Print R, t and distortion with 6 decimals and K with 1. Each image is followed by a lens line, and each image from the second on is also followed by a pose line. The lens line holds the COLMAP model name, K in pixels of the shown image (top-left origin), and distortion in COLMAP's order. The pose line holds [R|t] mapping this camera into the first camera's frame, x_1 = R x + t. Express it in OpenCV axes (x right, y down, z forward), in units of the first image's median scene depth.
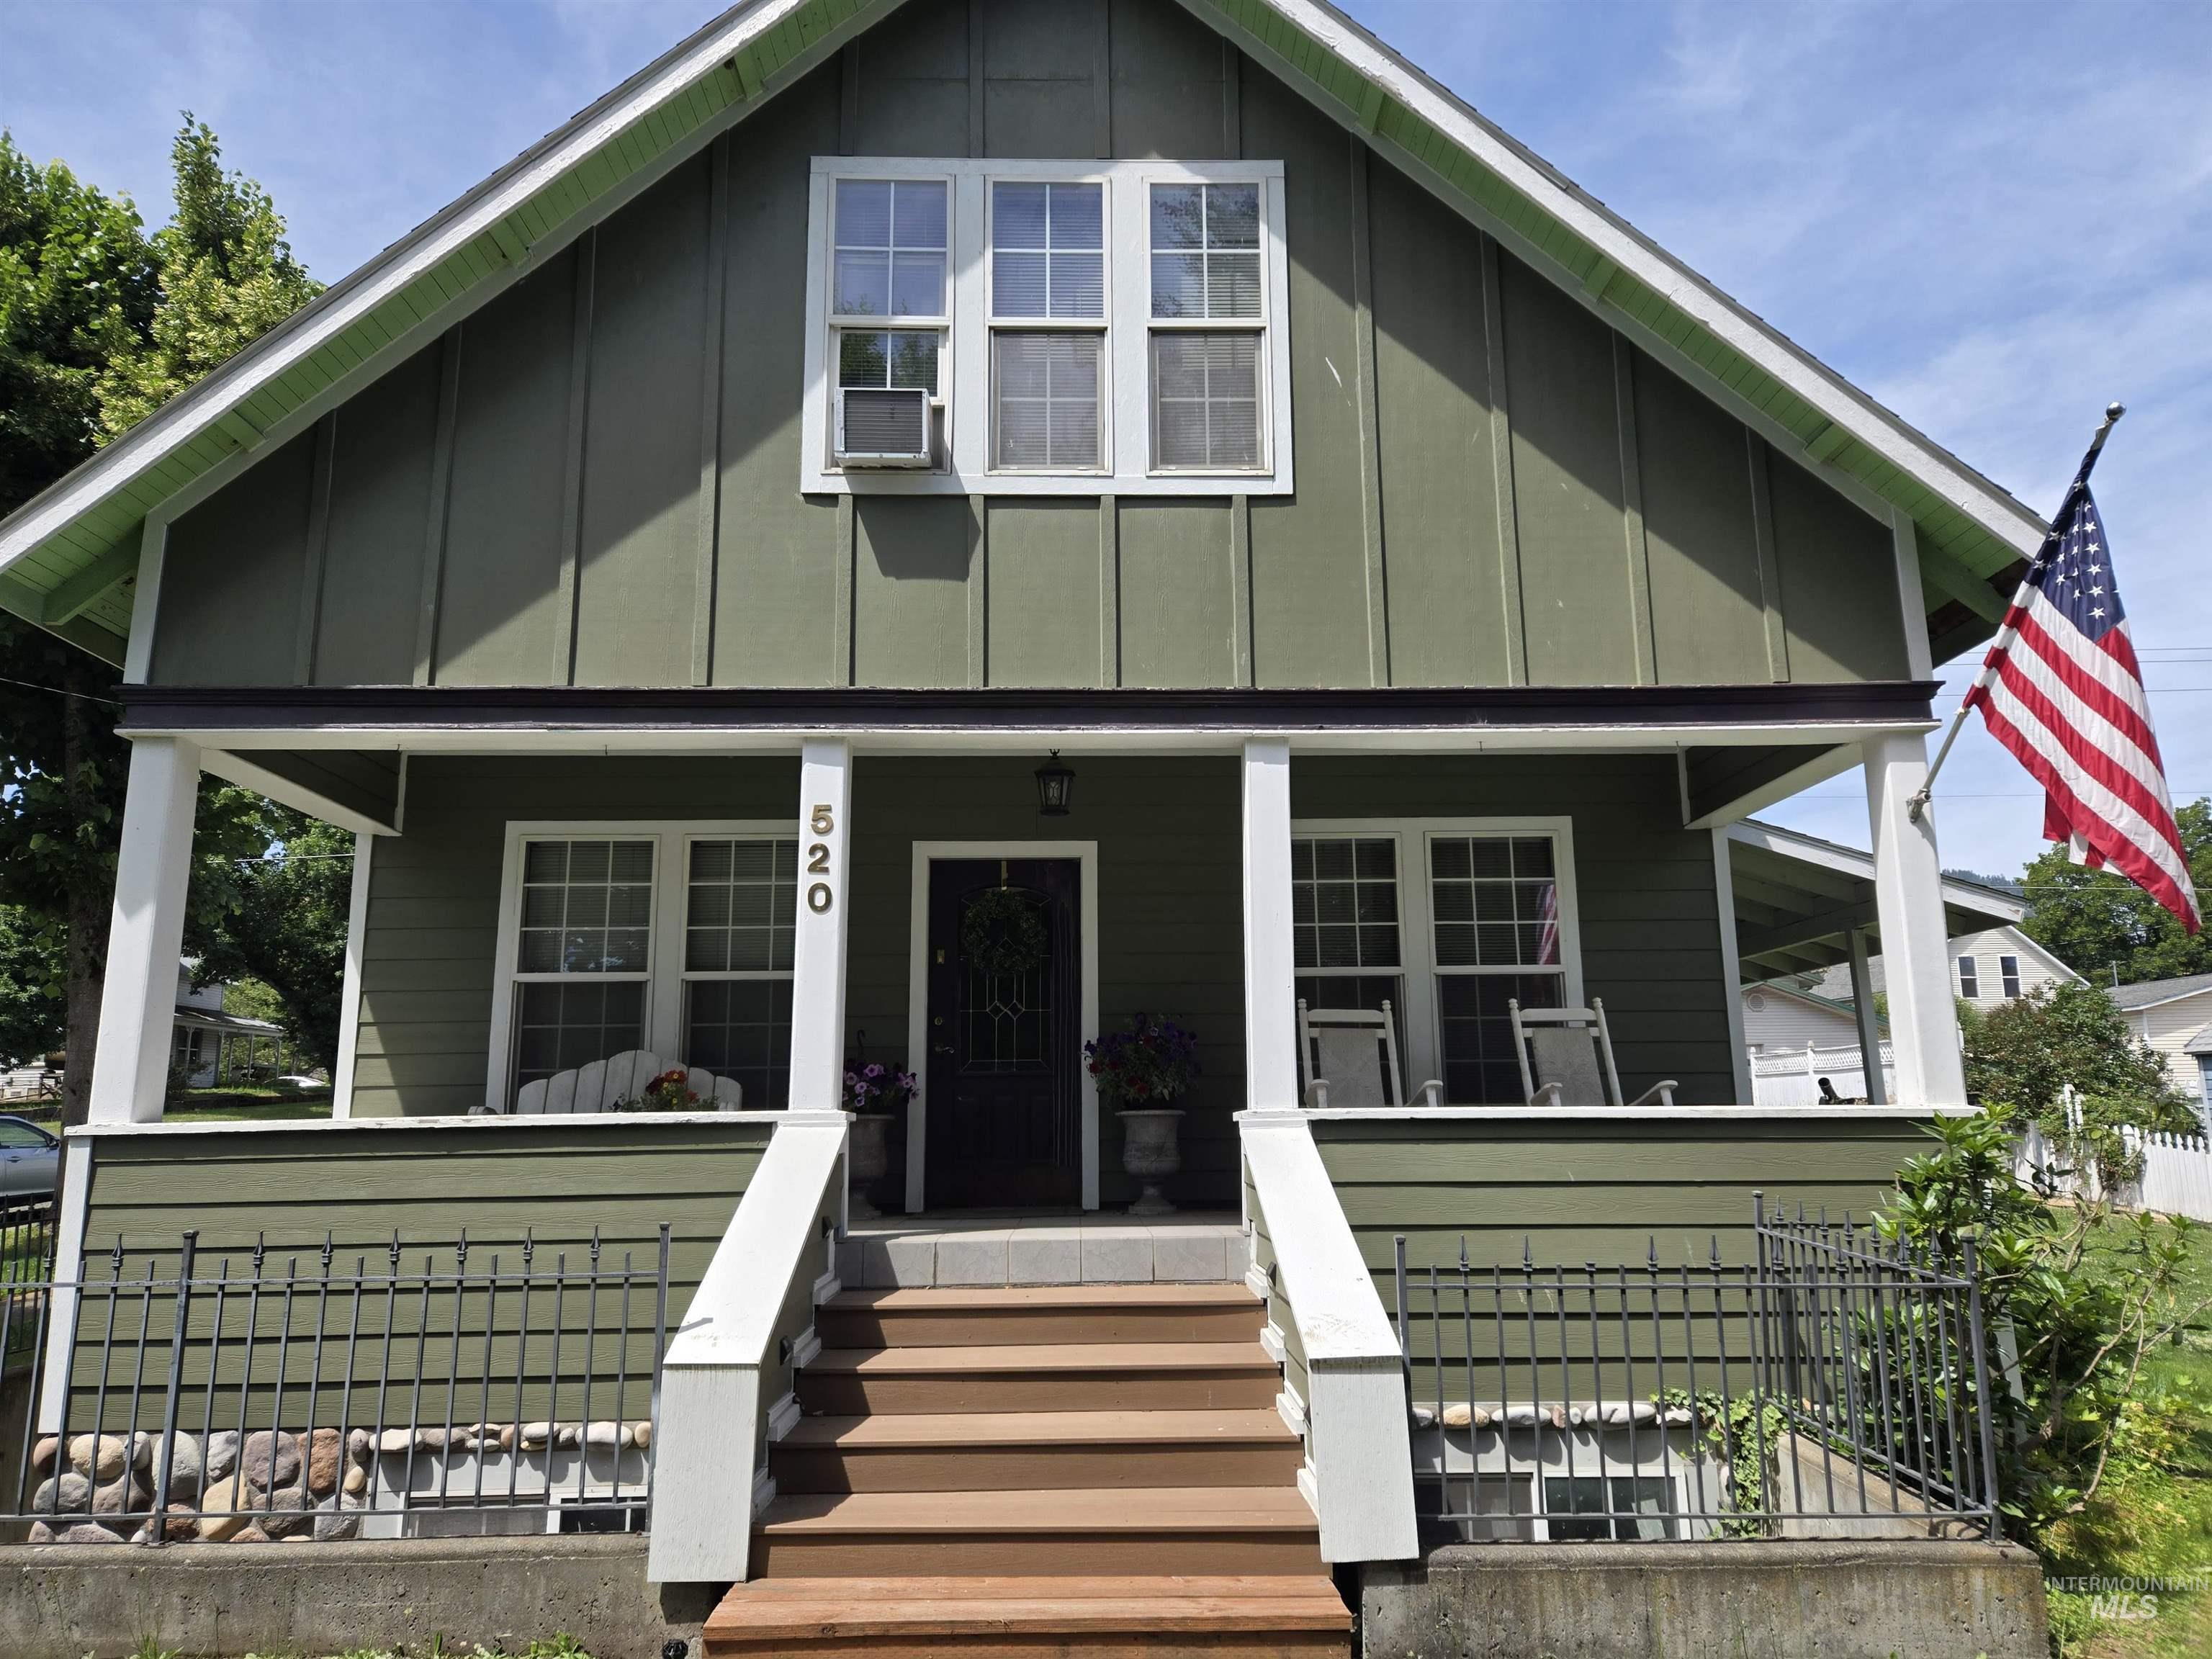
lens RADIAL K [[1469.3, 0, 1097.3], [0, 1469.3, 846.1], [0, 0, 1]] dist [0.041189, -0.027549]
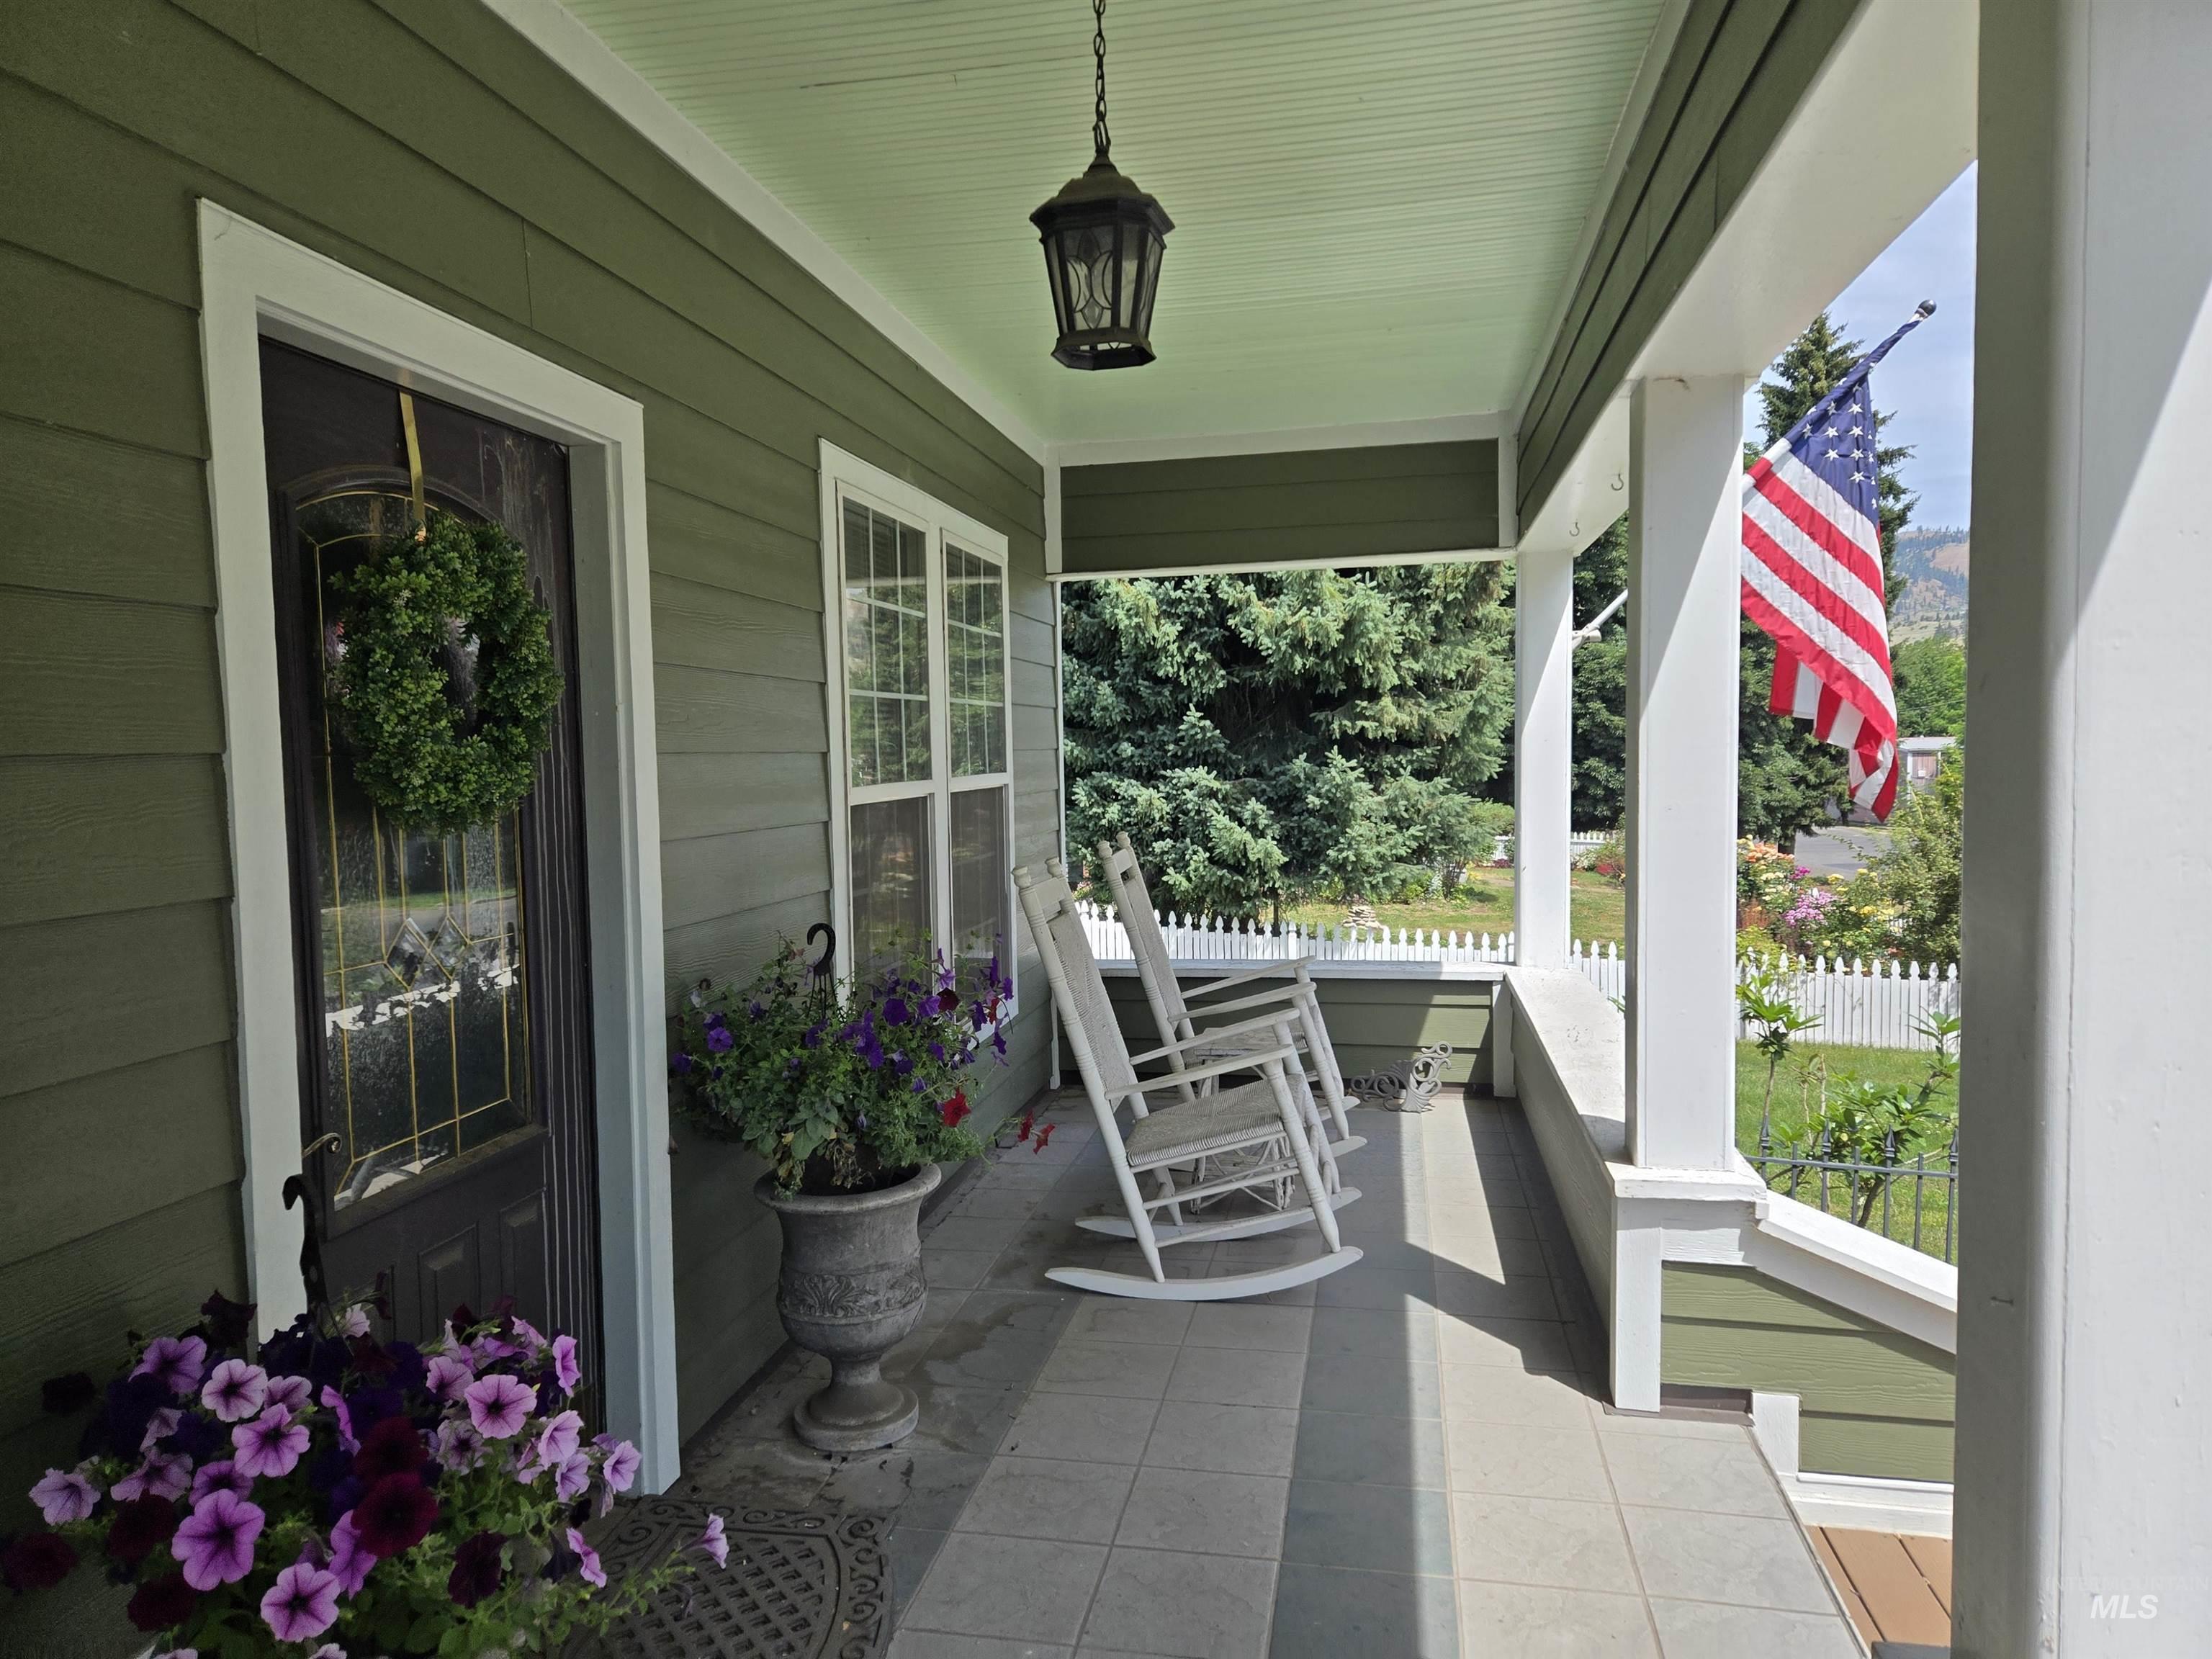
lens RADIAL K [[1469.3, 0, 1101.7], [0, 1469.3, 832.1], [0, 0, 1]] dist [0.041189, -0.027549]
pose [[0.201399, -0.059558, 0.977697, -0.380393], [-0.170634, 0.980754, 0.094894, 0.051276], [-0.964532, -0.185940, 0.187360, 1.059401]]
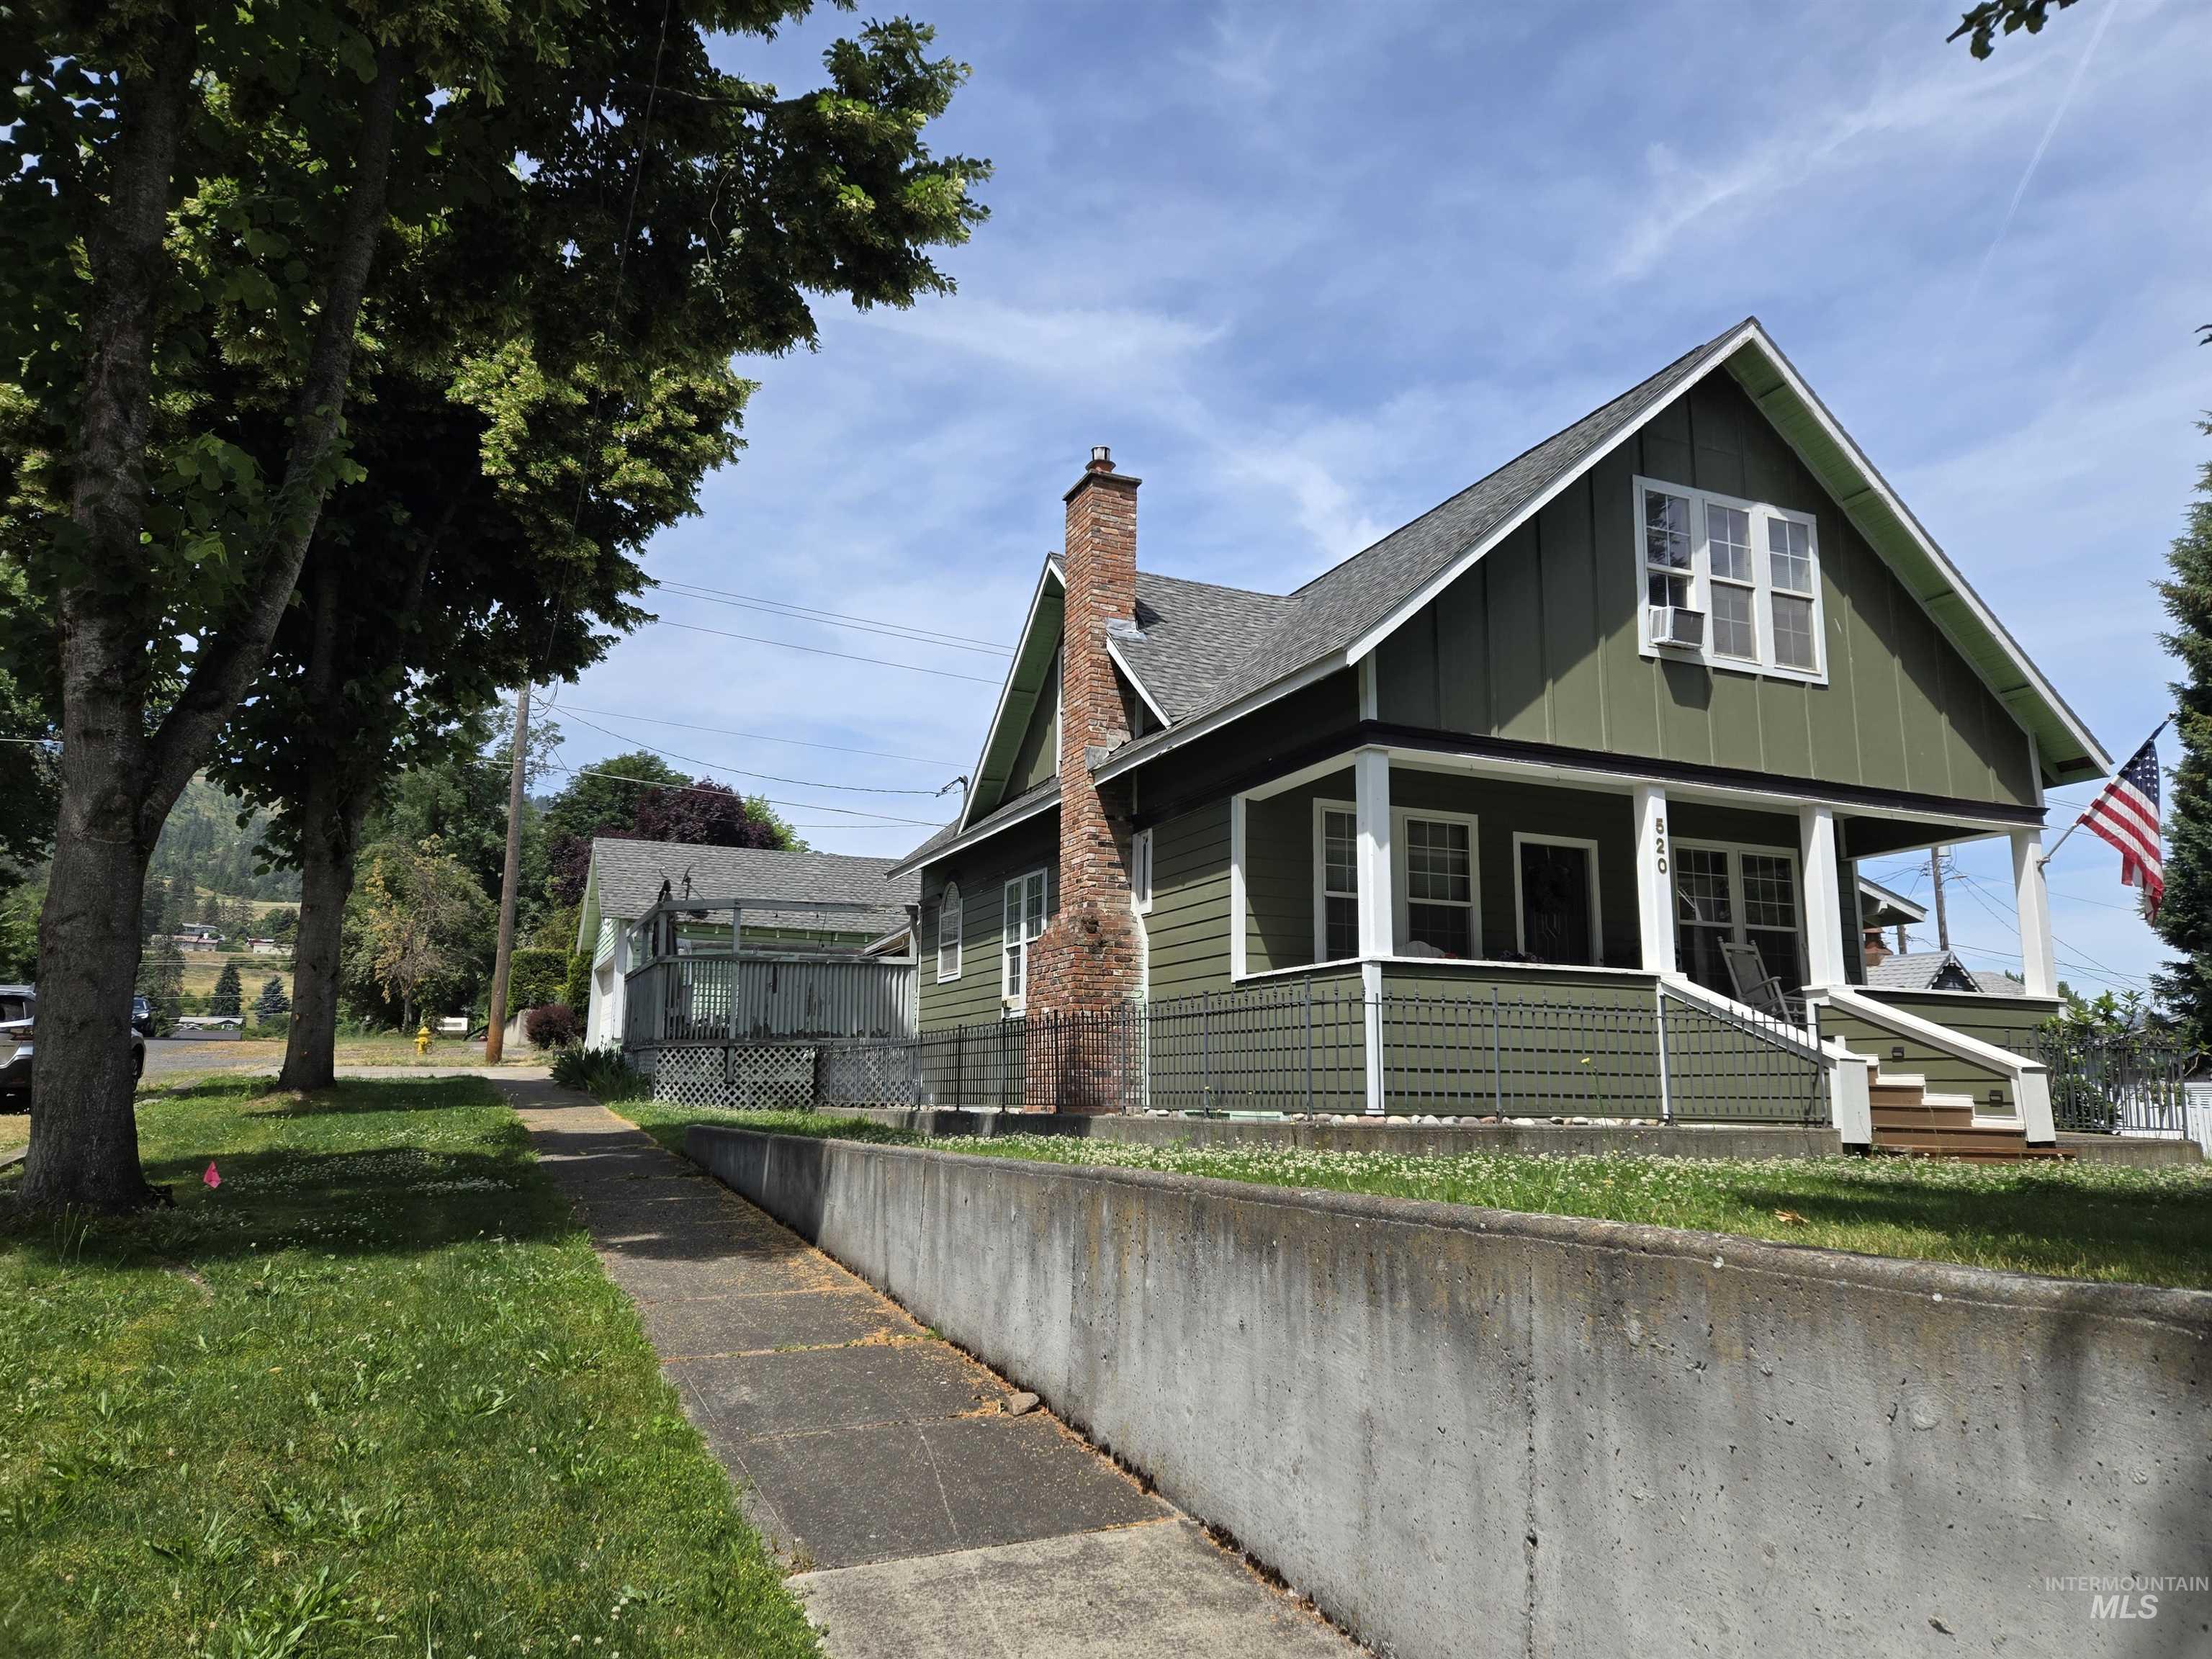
lens RADIAL K [[1469.3, 0, 1119.9], [0, 1469.3, 825.6], [0, 0, 1]] dist [0.041189, -0.027549]
pose [[0.922103, 0.089483, 0.376456, -1.520561], [-0.091608, 0.995719, -0.012292, 0.068283], [-0.375944, -0.023152, 0.926353, -0.531918]]
